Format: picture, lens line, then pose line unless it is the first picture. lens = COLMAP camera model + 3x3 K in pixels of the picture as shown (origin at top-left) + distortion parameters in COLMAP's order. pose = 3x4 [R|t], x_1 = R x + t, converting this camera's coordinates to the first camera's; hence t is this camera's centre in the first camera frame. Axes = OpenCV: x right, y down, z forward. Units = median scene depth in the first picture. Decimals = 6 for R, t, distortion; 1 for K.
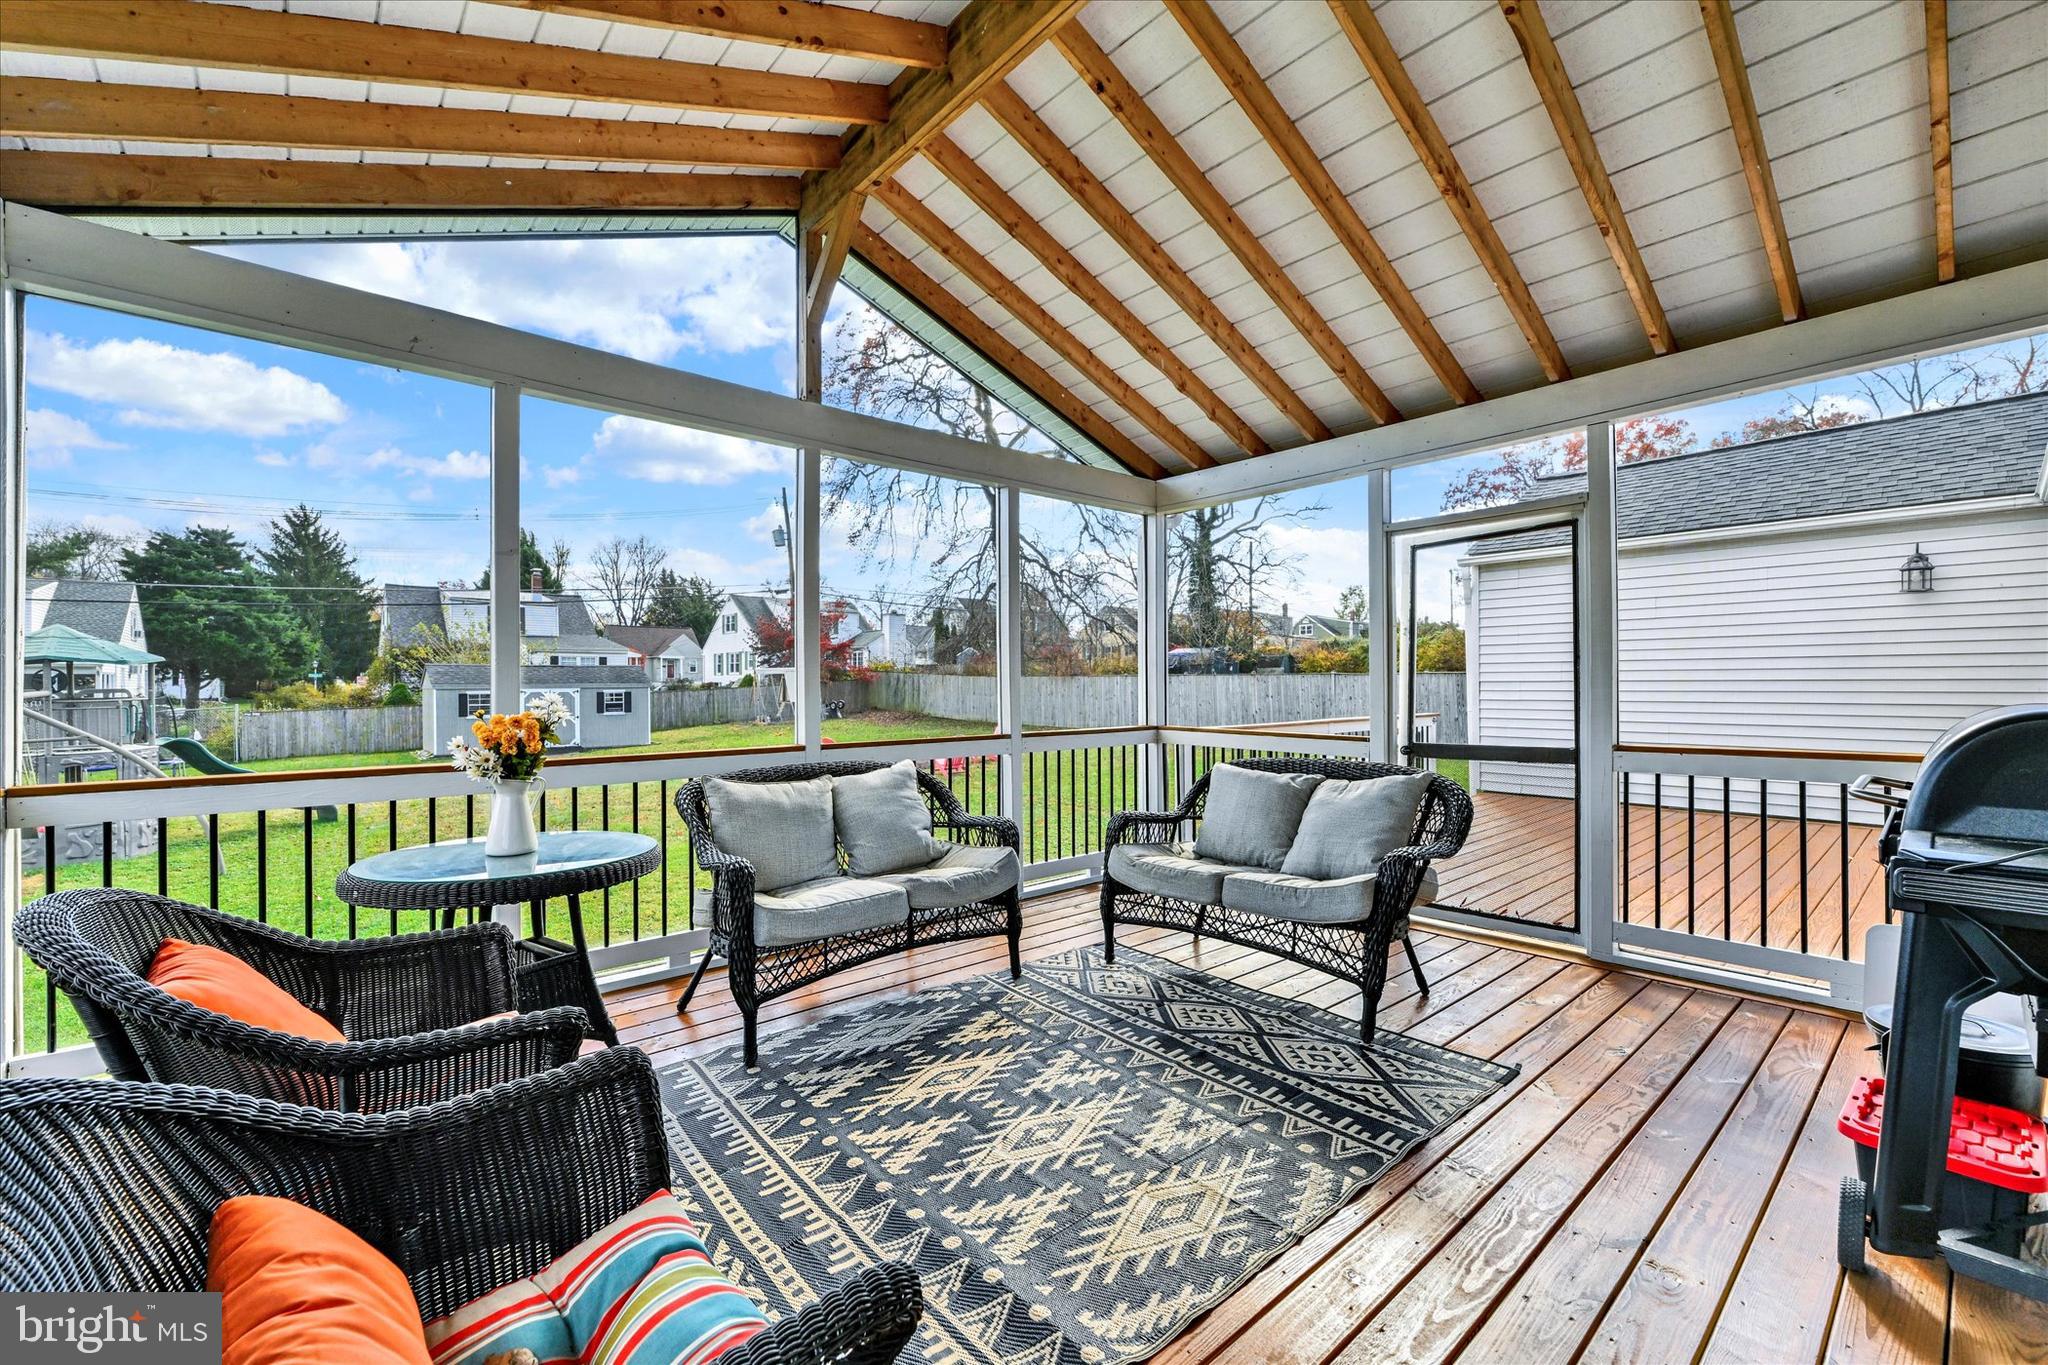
lens RADIAL K [[827.0, 0, 1024.0], [0, 827.0, 682.5], [0, 0, 1]] dist [0.007551, 0.000047]
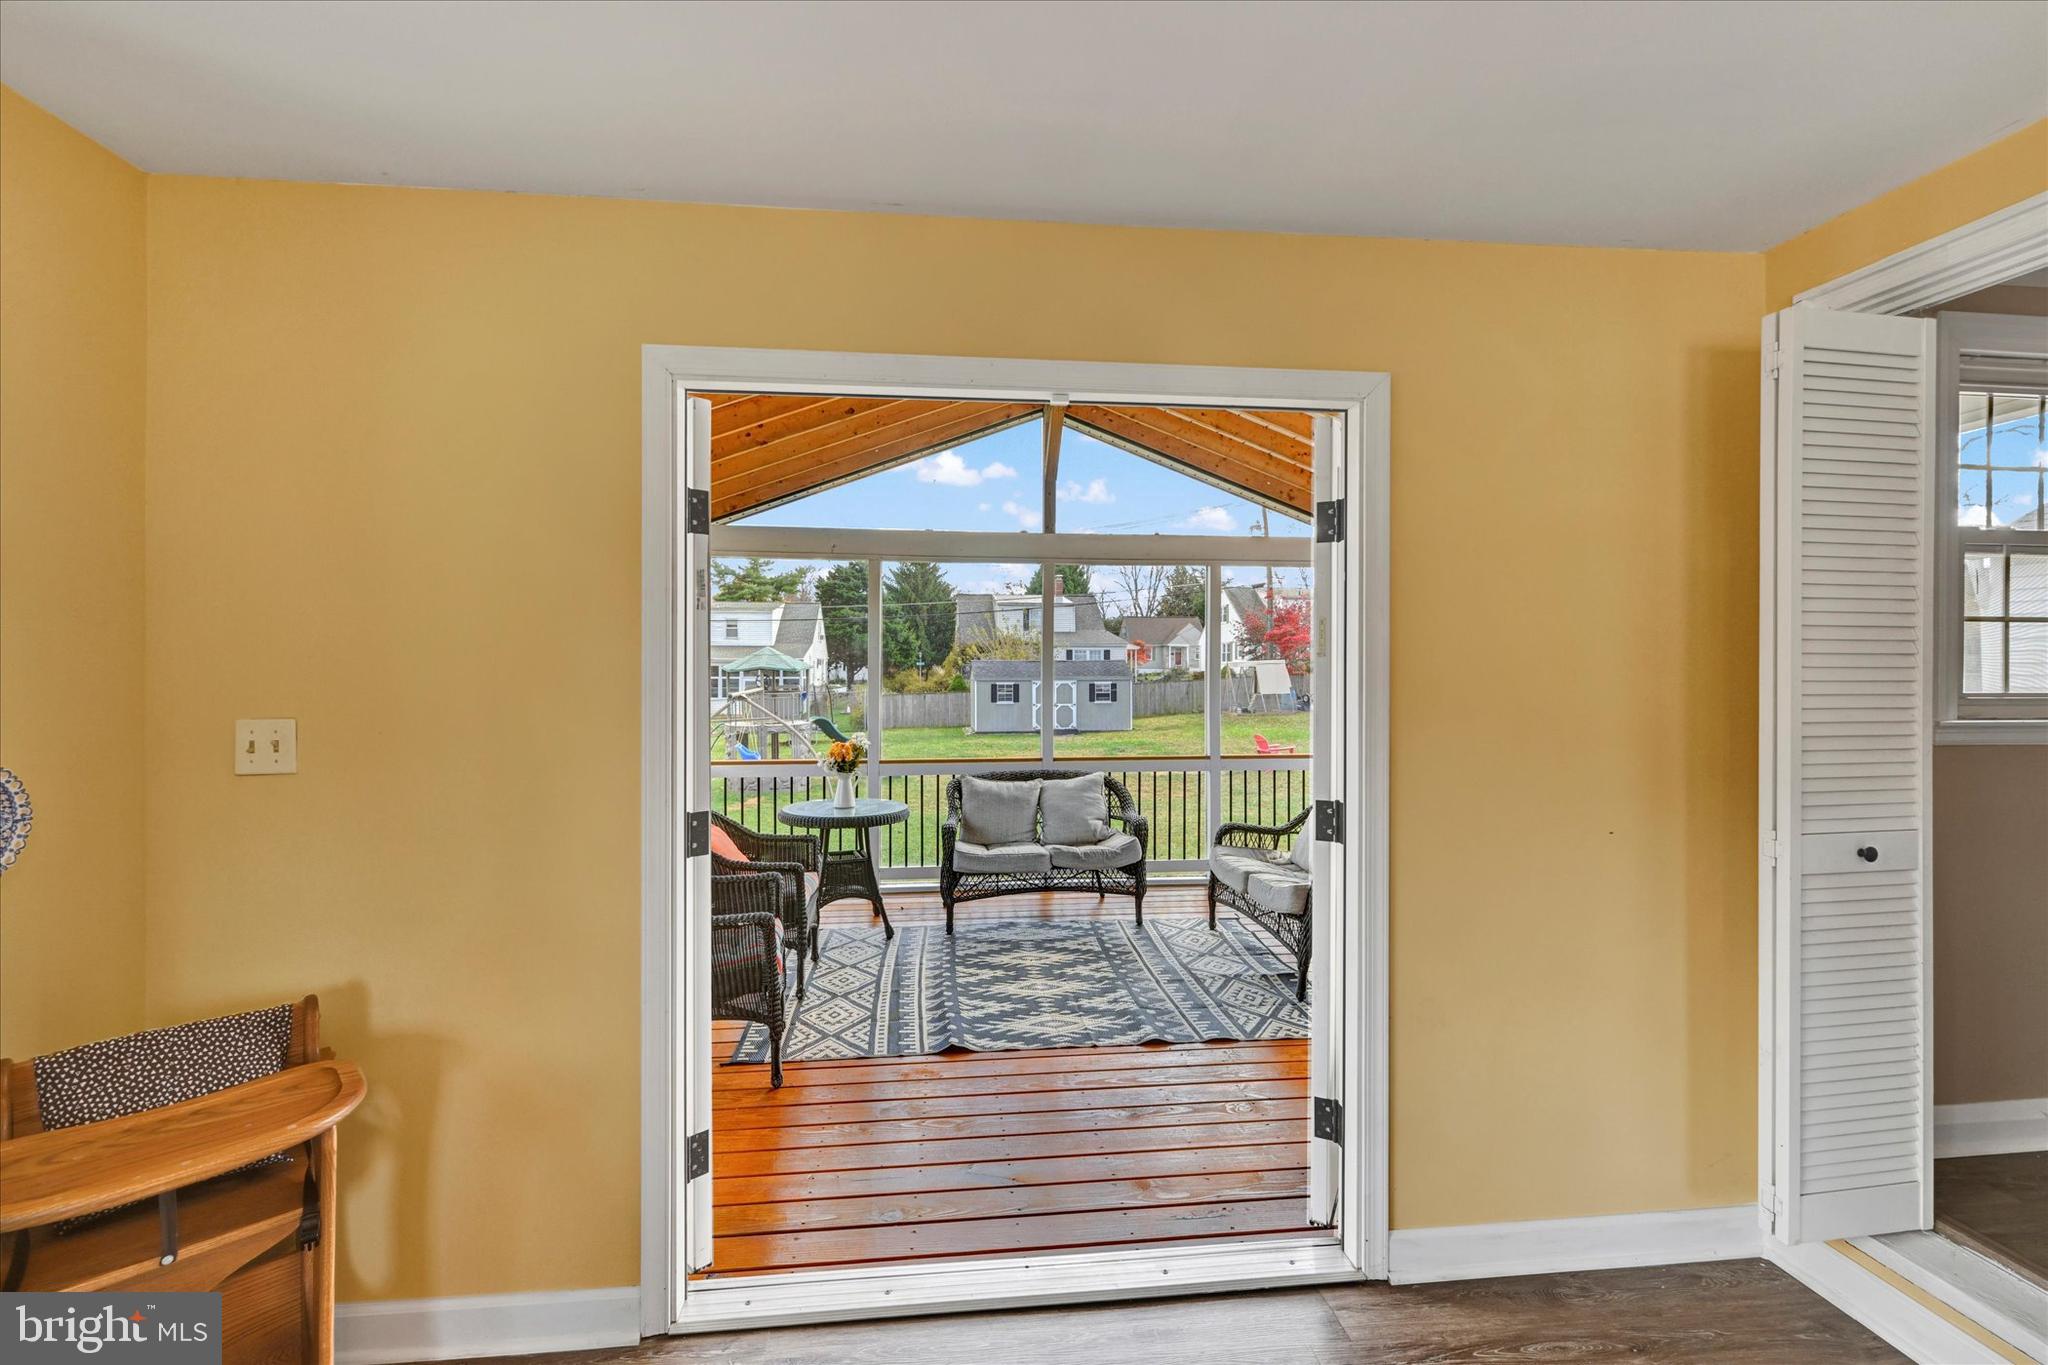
lens RADIAL K [[847.3, 0, 1024.0], [0, 847.3, 682.5], [0, 0, 1]] dist [0.000470, 0.000002]
pose [[0.829714, 0.014121, -0.558010, 0.631446], [-0.004783, 0.999823, 0.018189, -0.098078], [0.558169, -0.012423, 0.829635, -0.343666]]
